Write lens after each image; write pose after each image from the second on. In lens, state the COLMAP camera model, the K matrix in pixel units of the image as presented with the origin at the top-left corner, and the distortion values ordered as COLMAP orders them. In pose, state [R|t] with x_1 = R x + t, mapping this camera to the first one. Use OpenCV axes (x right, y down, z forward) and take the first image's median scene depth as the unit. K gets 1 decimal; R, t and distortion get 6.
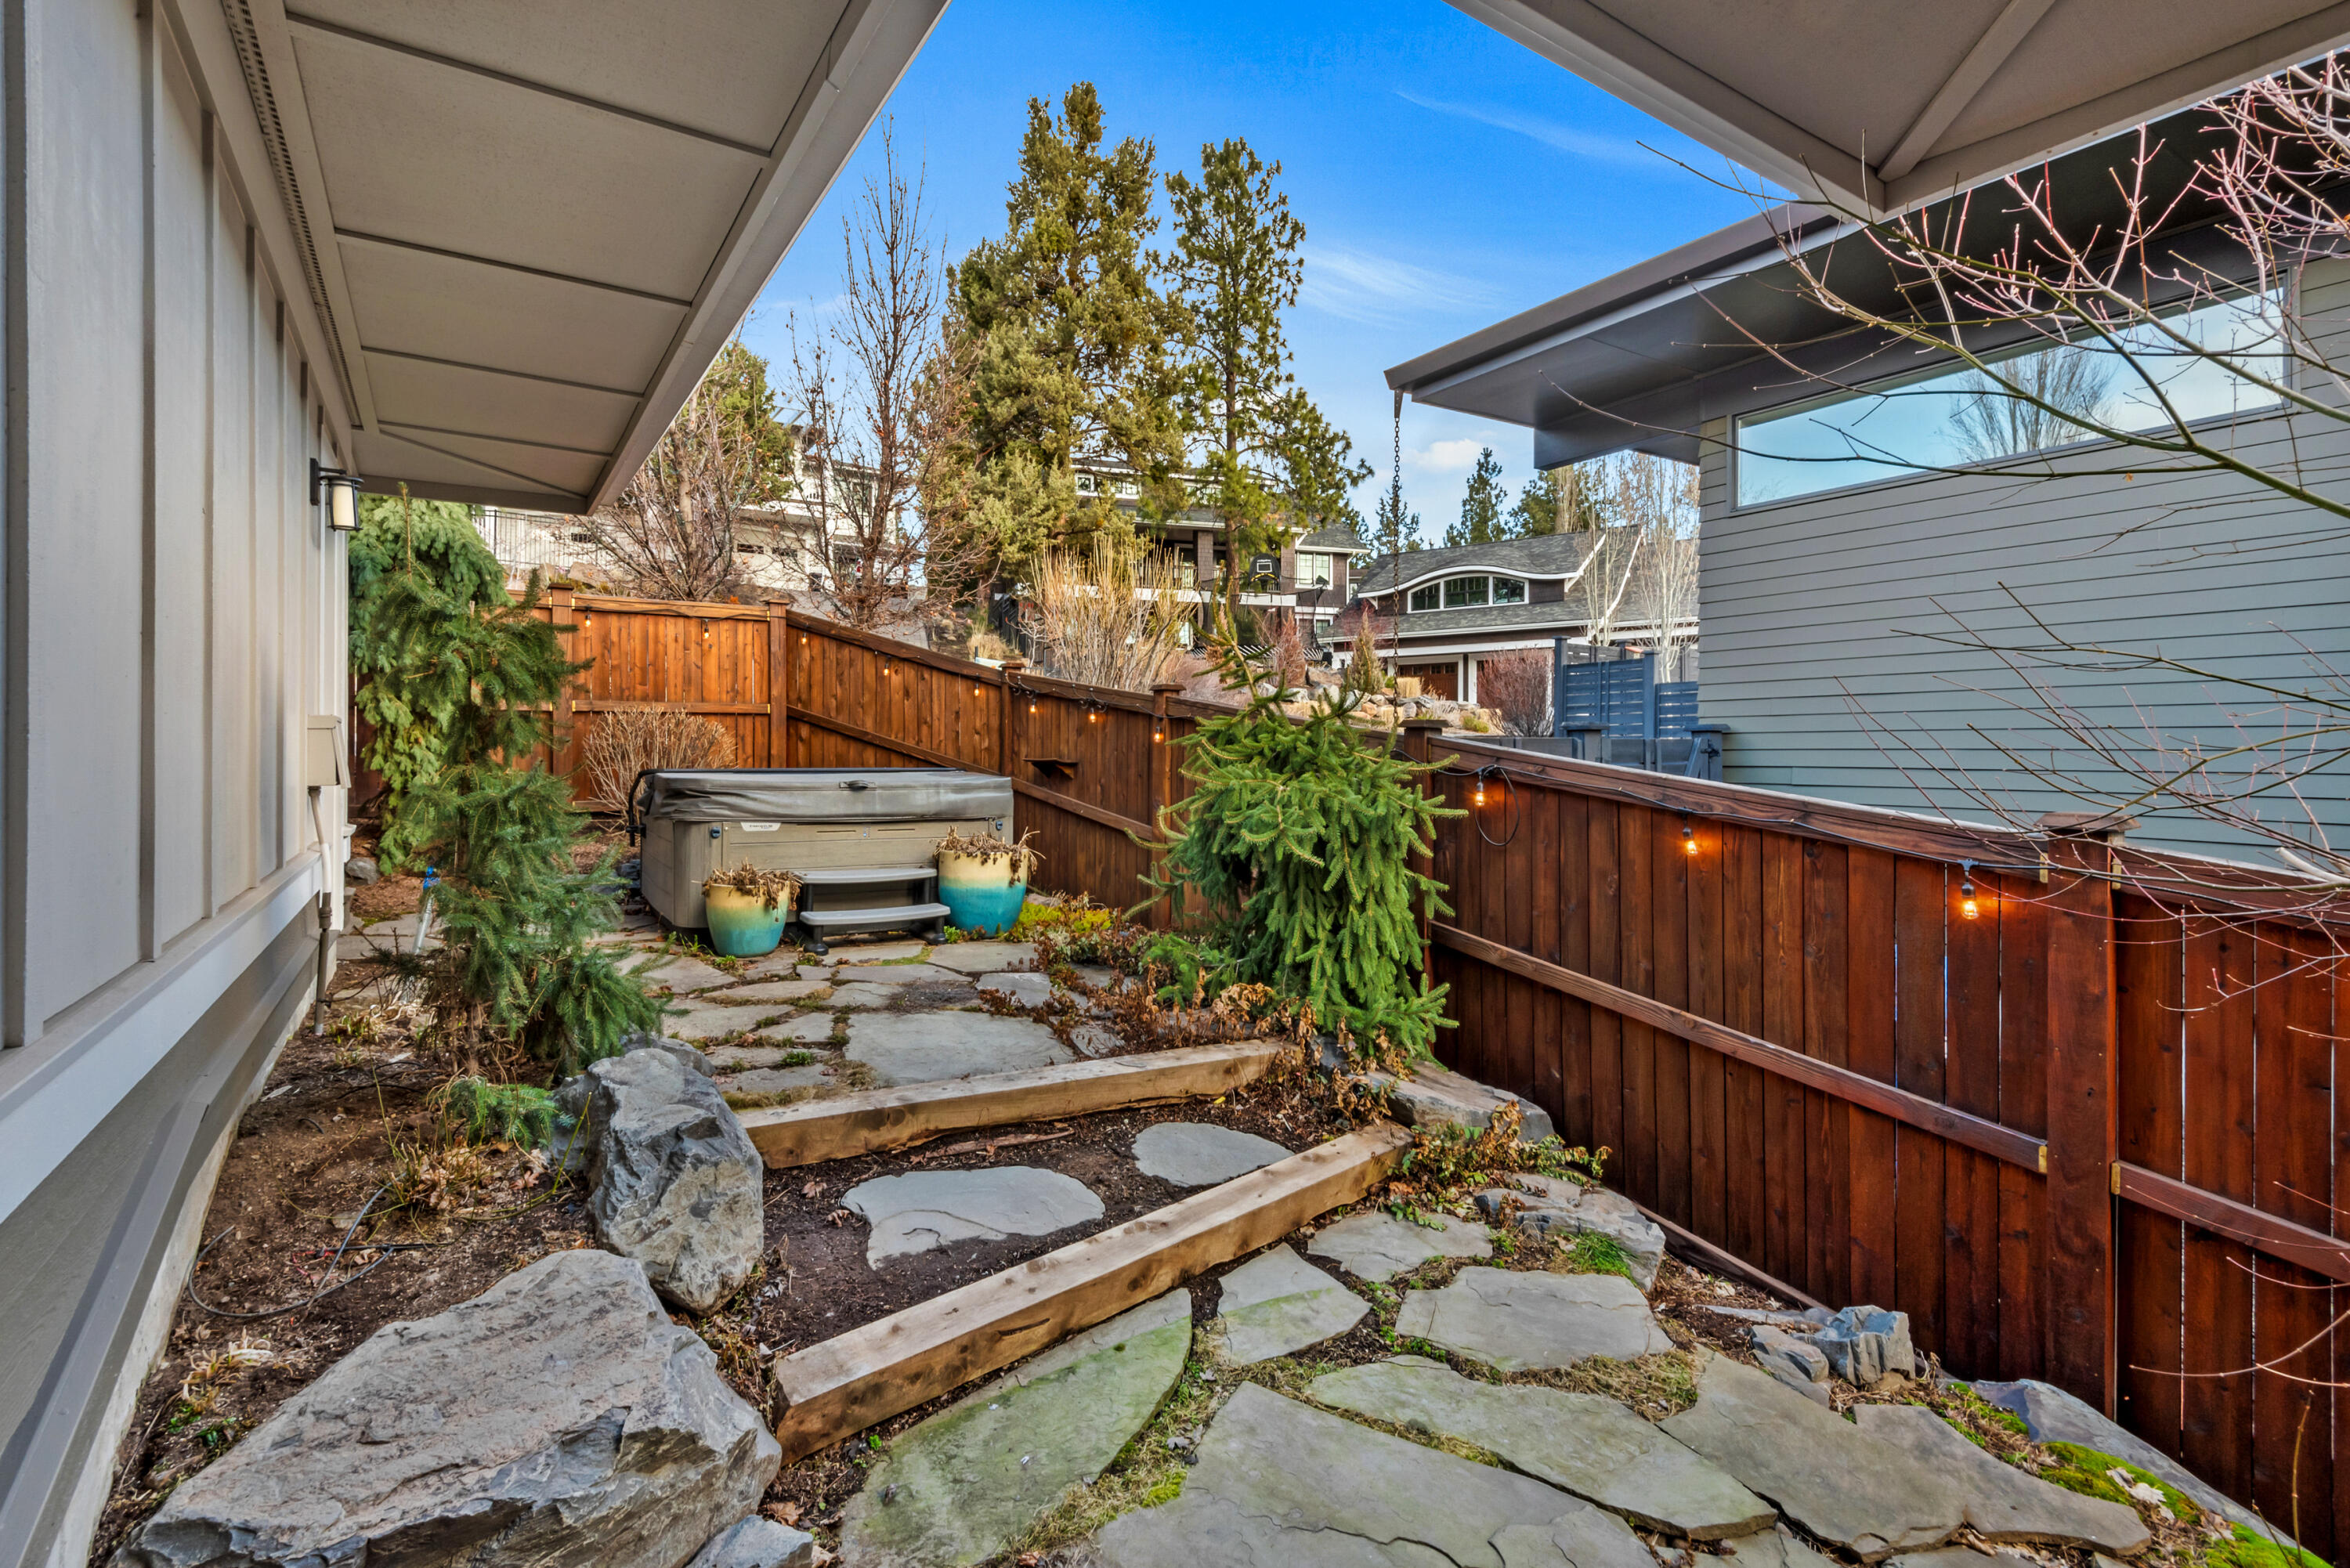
lens RADIAL K [[1080.8, 0, 1165.4], [0, 1080.8, 740.5], [0, 0, 1]] dist [0.019432, -0.010965]
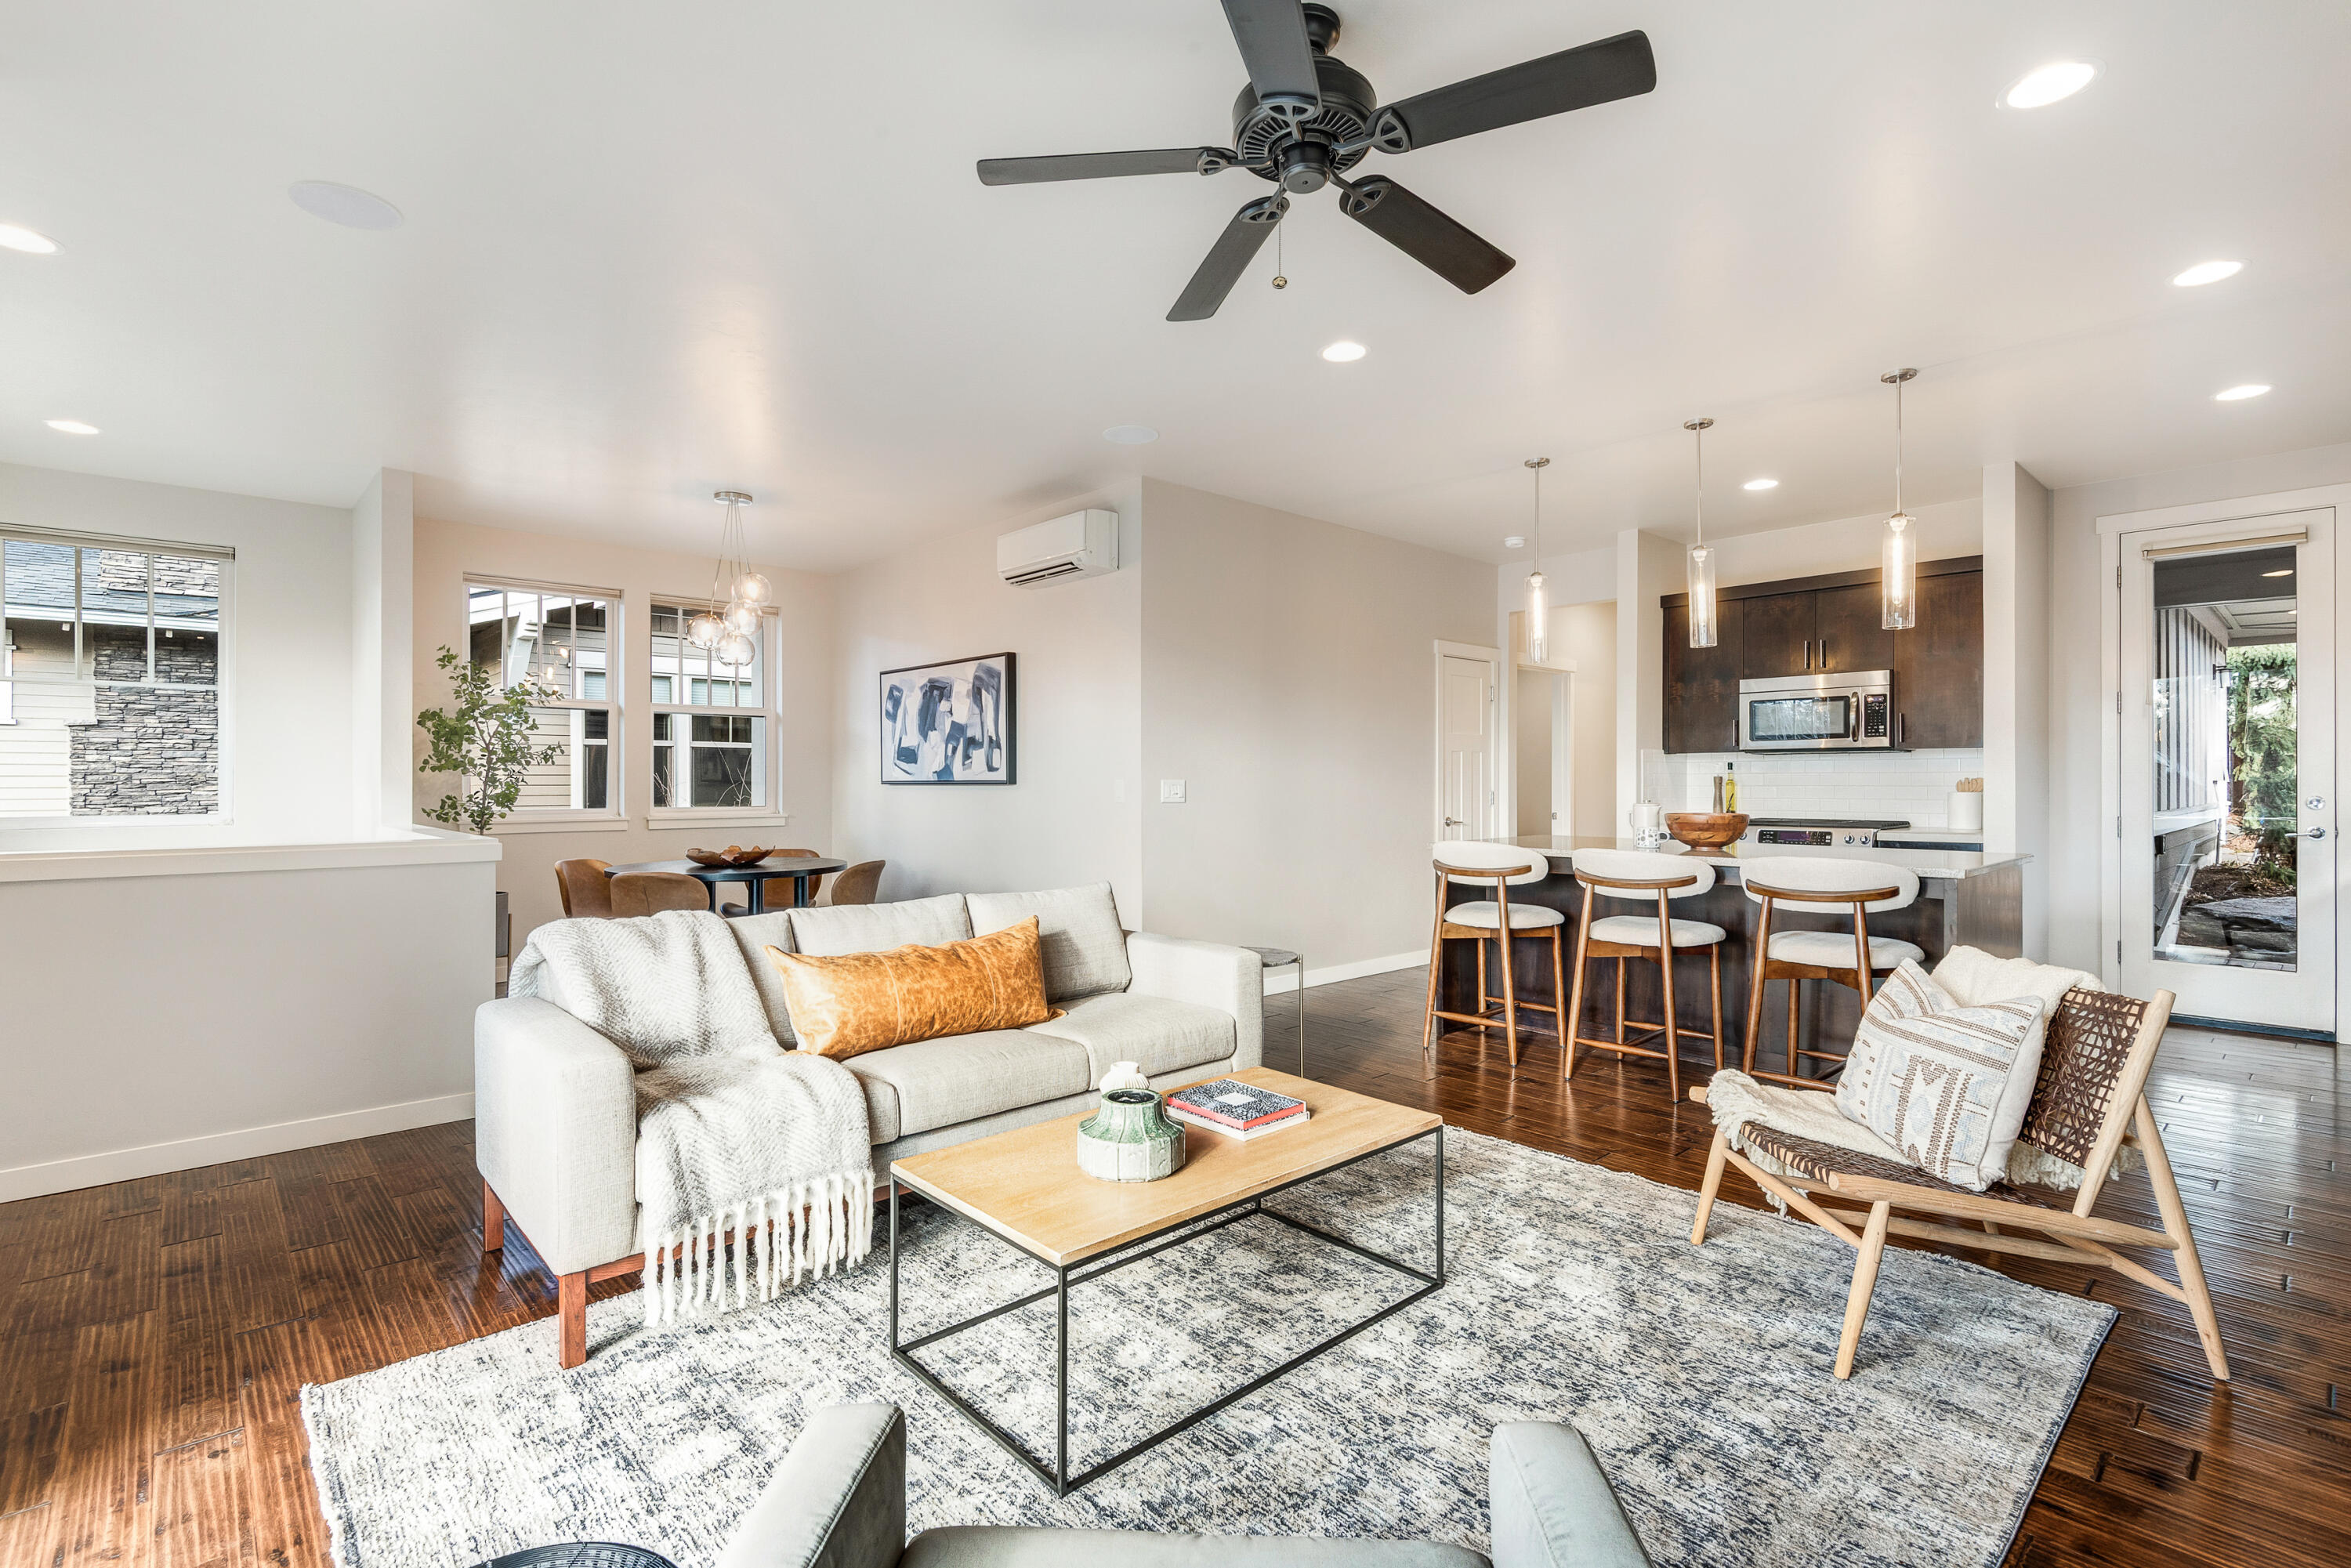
lens RADIAL K [[1081.3, 0, 1190.3], [0, 1081.3, 778.8], [0, 0, 1]] dist [0.019432, -0.010965]
pose [[0.170406, 0.000905, -0.985374, 1.837927], [0.008019, 0.999965, 0.002305, 0.009582], [0.985341, -0.008294, 0.170393, -2.486583]]
